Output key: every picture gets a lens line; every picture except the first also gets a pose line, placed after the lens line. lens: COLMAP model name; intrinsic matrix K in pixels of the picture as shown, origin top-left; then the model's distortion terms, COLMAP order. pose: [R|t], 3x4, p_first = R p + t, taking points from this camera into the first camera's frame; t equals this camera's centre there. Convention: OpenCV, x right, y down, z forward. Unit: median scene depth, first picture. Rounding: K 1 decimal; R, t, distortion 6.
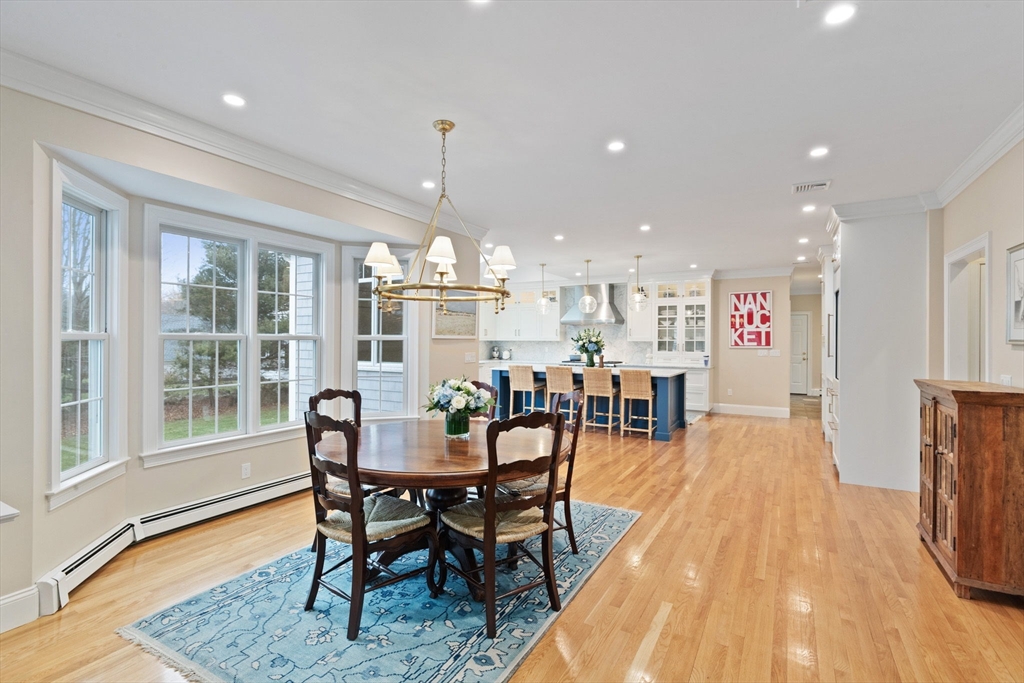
lens RADIAL K [[458.1, 0, 506.2], [0, 458.1, 342.1], [0, 0, 1]] dist [0.003587, 0.000315]
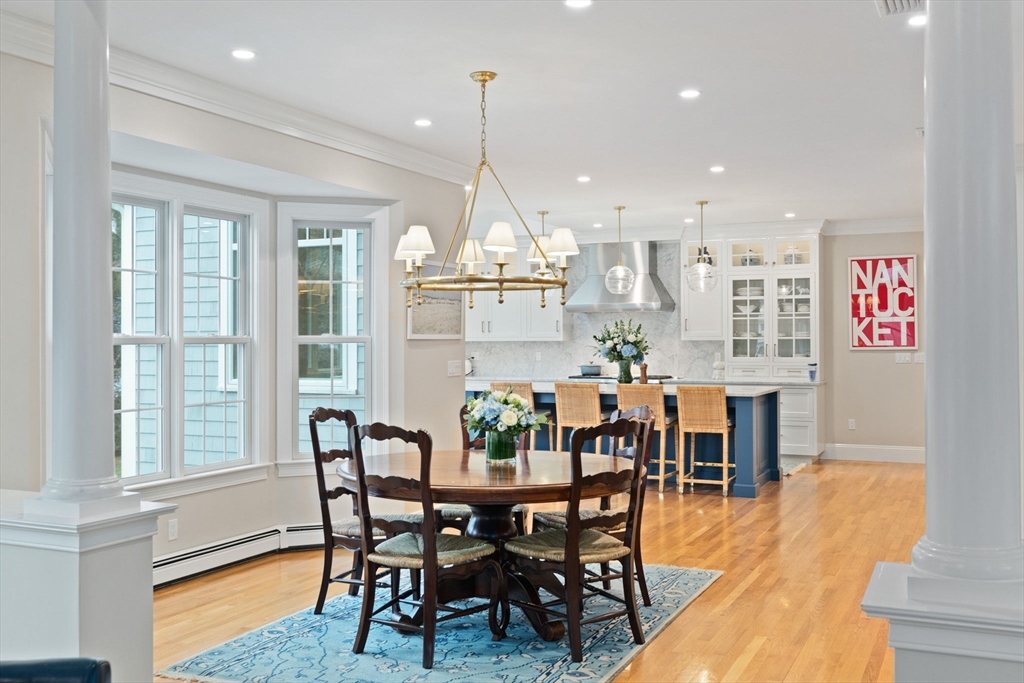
lens RADIAL K [[850.4, 0, 515.0], [0, 850.4, 342.1], [0, 0, 1]] dist [-0.014412, 0.006924]
pose [[0.997364, -0.009731, 0.071904, -0.091481], [0.009885, 0.999950, -0.001798, -0.000473], [-0.071882, 0.002504, 0.997410, -0.233782]]
